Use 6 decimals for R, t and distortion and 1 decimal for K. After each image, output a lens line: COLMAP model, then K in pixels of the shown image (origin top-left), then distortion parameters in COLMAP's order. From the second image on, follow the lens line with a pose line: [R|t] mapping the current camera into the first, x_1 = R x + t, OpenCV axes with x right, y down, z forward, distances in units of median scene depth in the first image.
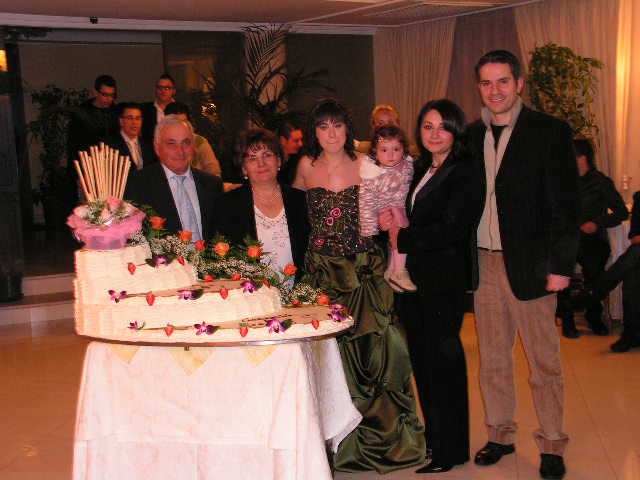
lens RADIAL K [[904.8, 0, 313.6], [0, 904.8, 242.9], [0, 0, 1]] dist [0.019315, 0.000000]
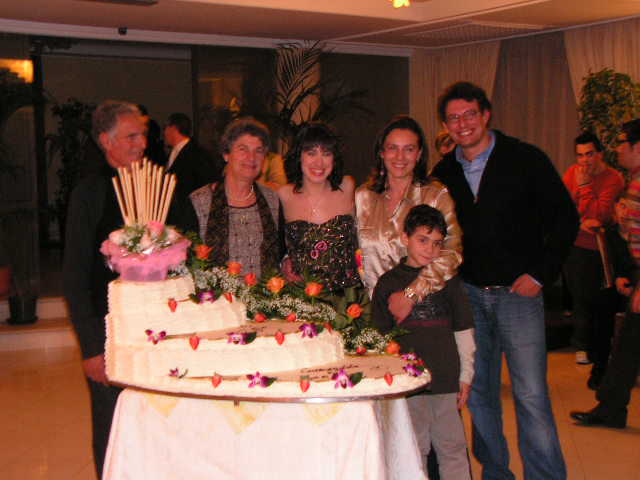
lens RADIAL K [[904.8, 0, 313.9], [0, 904.8, 244.2], [0, 0, 1]] dist [0.019315, 0.000000]
pose [[0.999388, 0.033067, -0.011369, -0.058259], [-0.033338, 0.999143, -0.024529, -0.012520], [0.010548, 0.024893, 0.999634, 0.137613]]
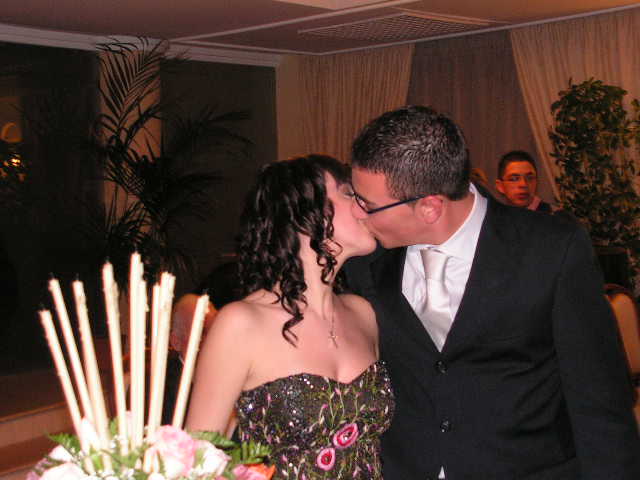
lens RADIAL K [[1072.9, 0, 310.8], [0, 1072.9, 244.6], [0, 0, 1]] dist [0.176144, 0.000000]
pose [[0.979057, 0.007010, 0.203464, -0.245493], [0.009629, 0.996694, -0.080675, -0.081672], [-0.203357, 0.080944, 0.975753, 0.611310]]
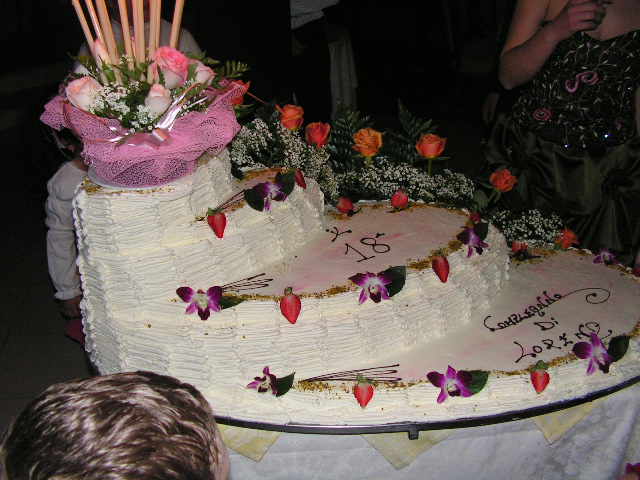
lens RADIAL K [[676.5, 0, 312.6], [0, 676.5, 219.8], [0, 0, 1]] dist [-0.165255, 0.000000]
pose [[0.960681, -0.082561, 0.265095, -0.237734], [-0.000916, 0.953820, 0.300377, -0.064483], [-0.277652, -0.288809, 0.916242, 0.697316]]
